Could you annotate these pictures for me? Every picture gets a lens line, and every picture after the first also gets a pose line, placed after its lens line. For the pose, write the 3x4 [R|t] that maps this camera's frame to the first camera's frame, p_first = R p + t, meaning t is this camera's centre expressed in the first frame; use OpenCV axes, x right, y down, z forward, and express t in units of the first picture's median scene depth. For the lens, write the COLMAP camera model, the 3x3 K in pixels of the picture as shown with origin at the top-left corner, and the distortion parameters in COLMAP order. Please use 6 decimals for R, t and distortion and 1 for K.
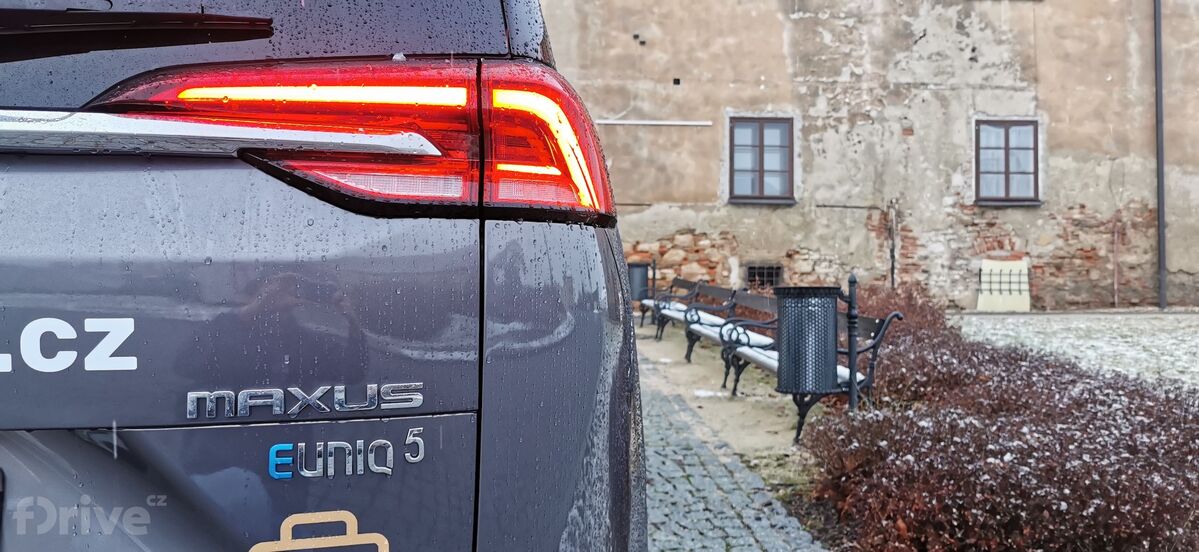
lens RADIAL K [[911.6, 0, 596.0], [0, 911.6, 284.7], [0, 0, 1]] dist [0.052196, -0.059168]
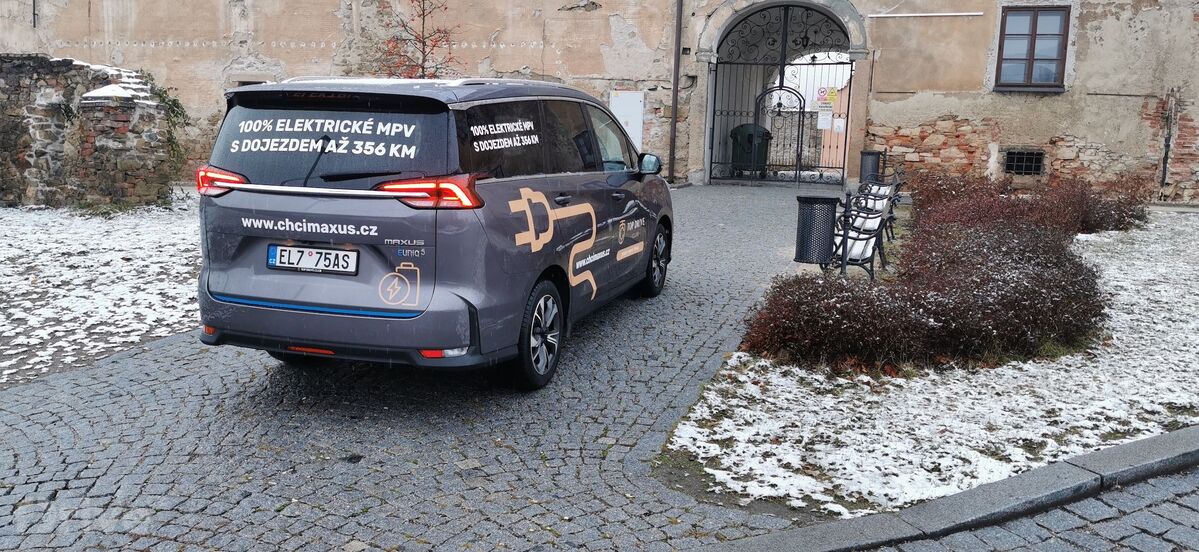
lens RADIAL K [[911.6, 0, 605.7], [0, 911.6, 274.3], [0, 0, 1]] dist [0.052196, -0.059168]
pose [[0.926235, 0.078575, -0.368666, 0.137728], [-0.024975, 0.988676, 0.147972, -0.025576], [0.376118, -0.127849, 0.917709, -0.175120]]
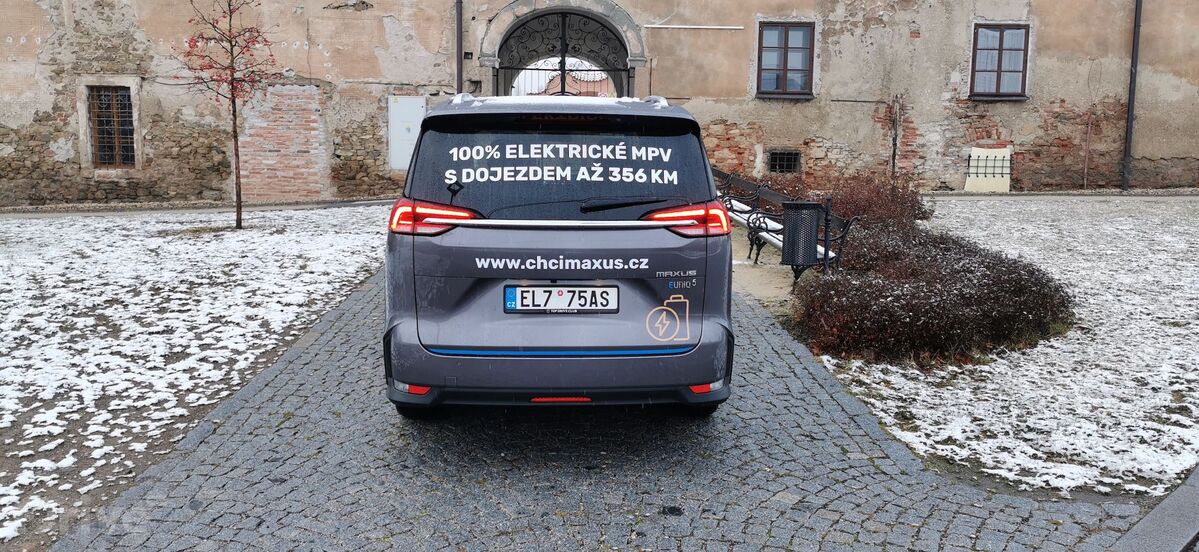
lens RADIAL K [[911.6, 0, 592.9], [0, 911.6, 274.5], [0, 0, 1]] dist [0.052196, -0.059168]
pose [[0.999600, 0.011735, -0.025744, -0.031191], [-0.007976, 0.989903, 0.141521, -0.028840], [0.027145, -0.141259, 0.989600, -0.199258]]
